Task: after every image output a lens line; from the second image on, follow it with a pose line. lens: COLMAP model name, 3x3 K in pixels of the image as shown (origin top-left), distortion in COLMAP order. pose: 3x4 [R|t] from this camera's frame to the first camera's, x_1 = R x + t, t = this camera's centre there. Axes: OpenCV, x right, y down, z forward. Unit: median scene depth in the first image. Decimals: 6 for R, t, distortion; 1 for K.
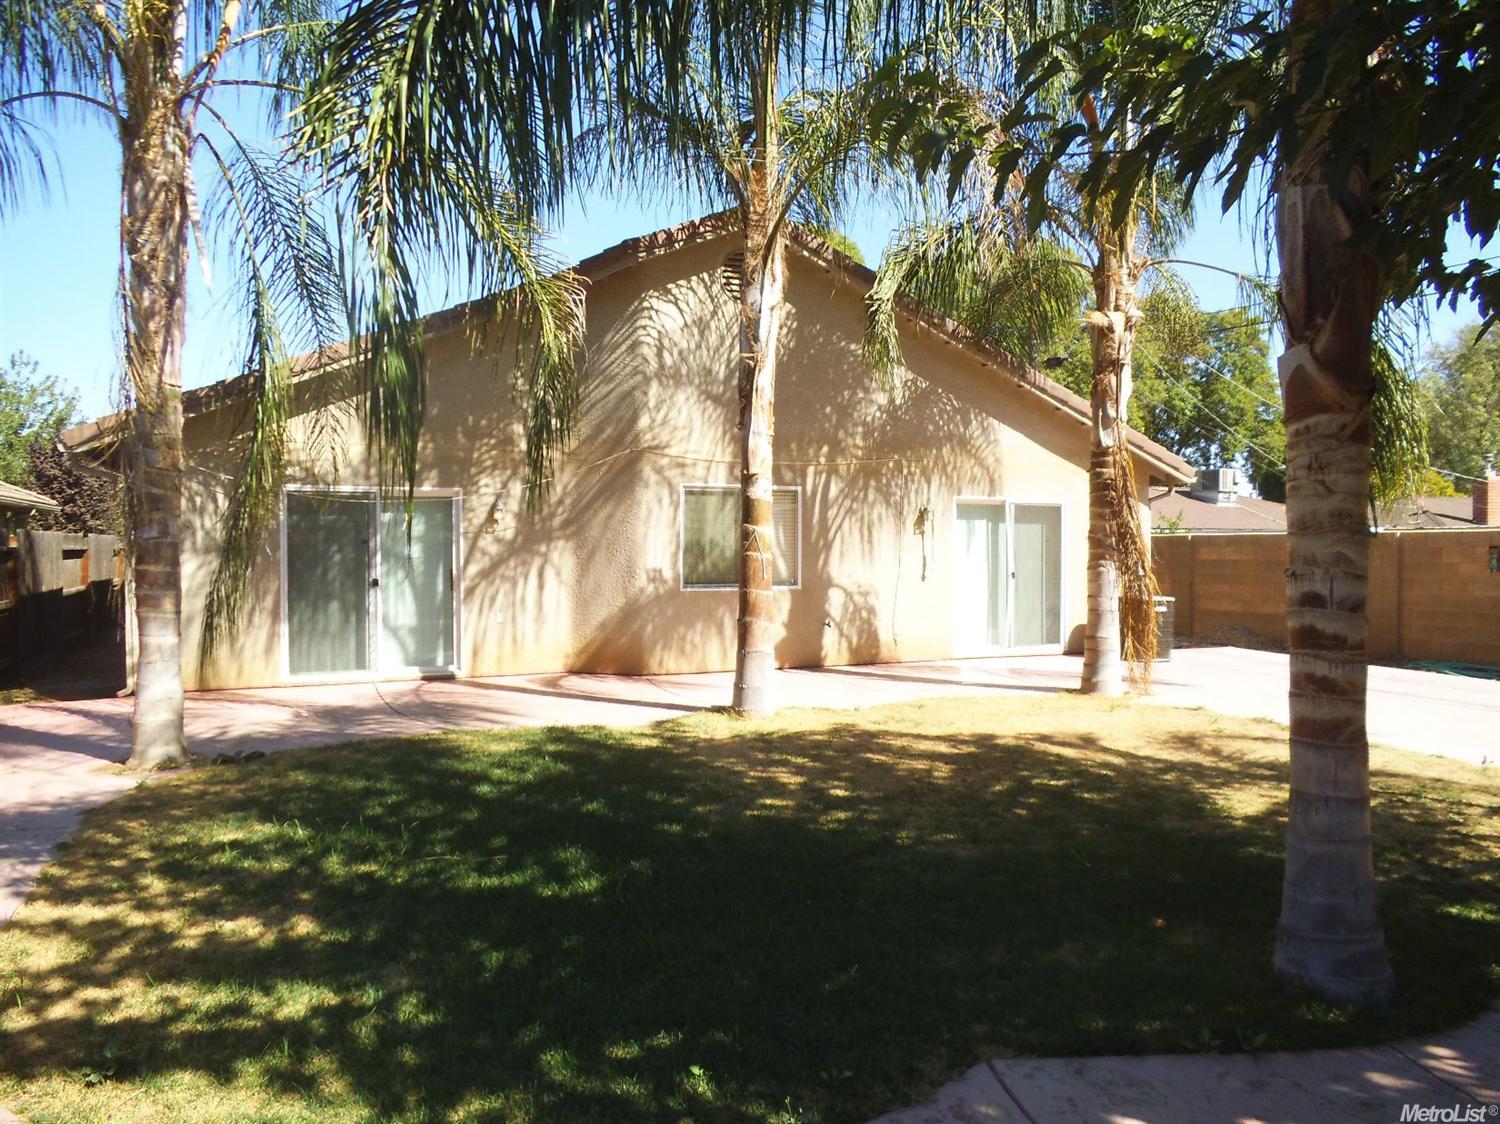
lens RADIAL K [[1039.0, 0, 740.2], [0, 1039.0, 560.3], [0, 0, 1]] dist [-0.001167, 0.000315]
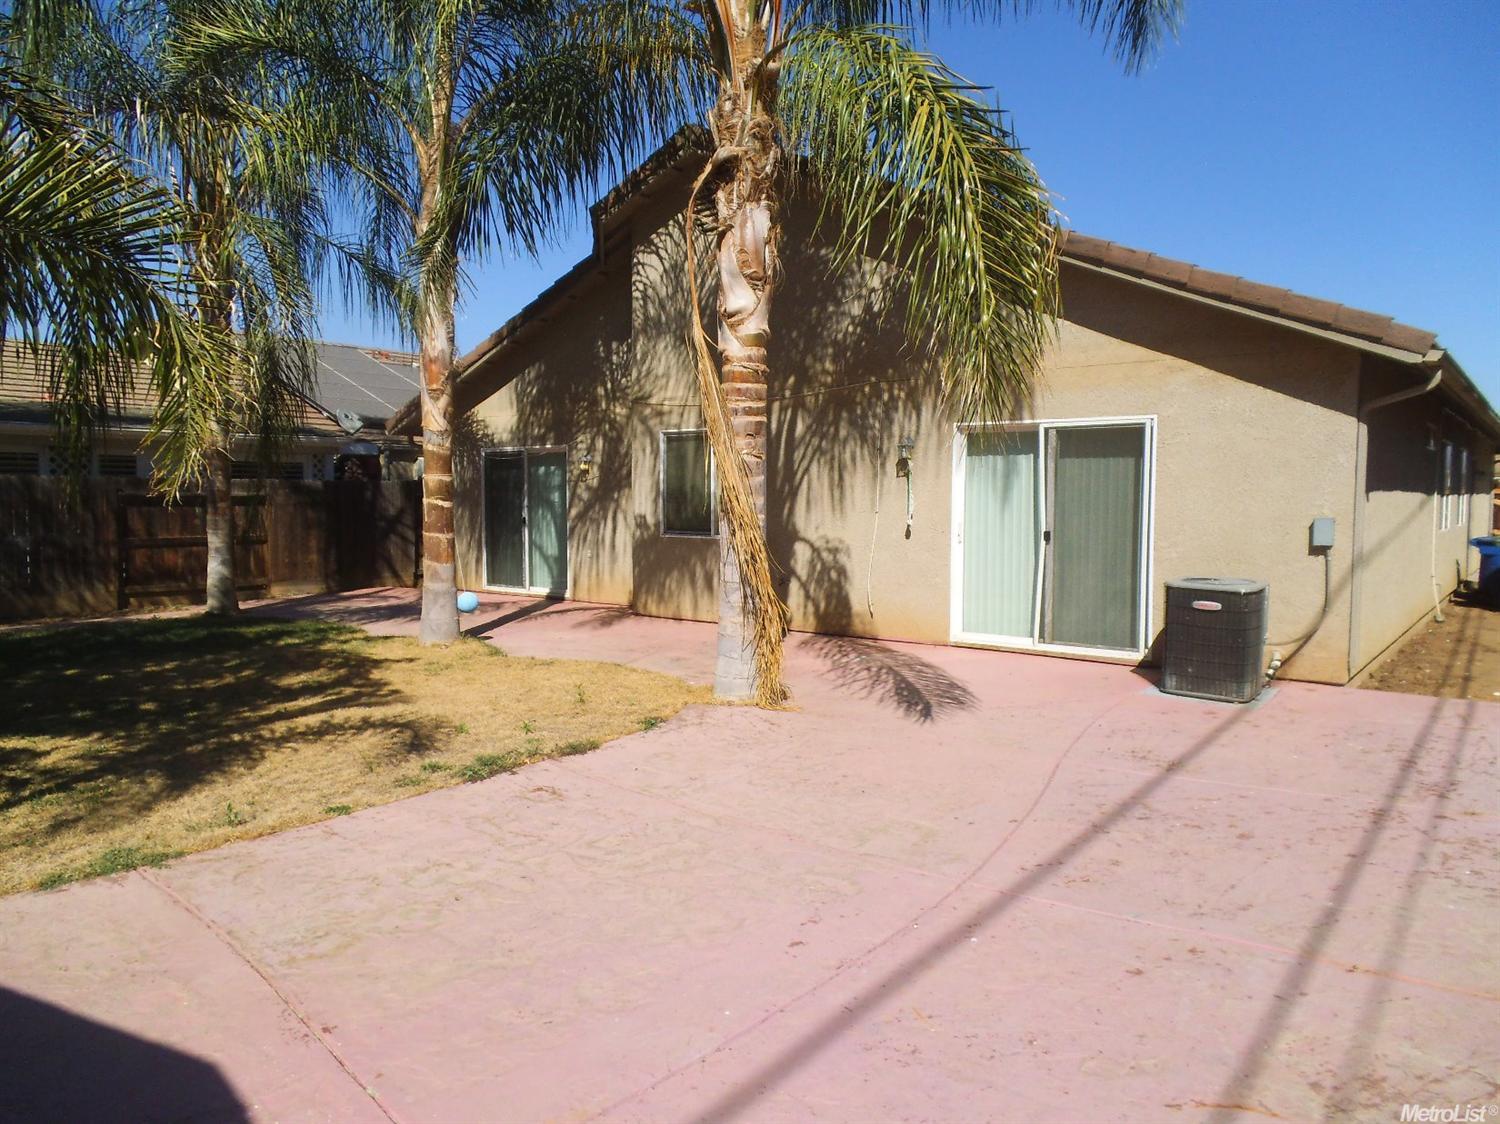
lens RADIAL K [[1039.0, 0, 740.2], [0, 1039.0, 560.3], [0, 0, 1]] dist [-0.001167, 0.000315]
pose [[0.462438, 0.059054, -0.884683, 0.834996], [-0.006328, 0.997974, 0.063309, -0.012275], [0.886629, -0.023678, 0.461875, 0.562465]]
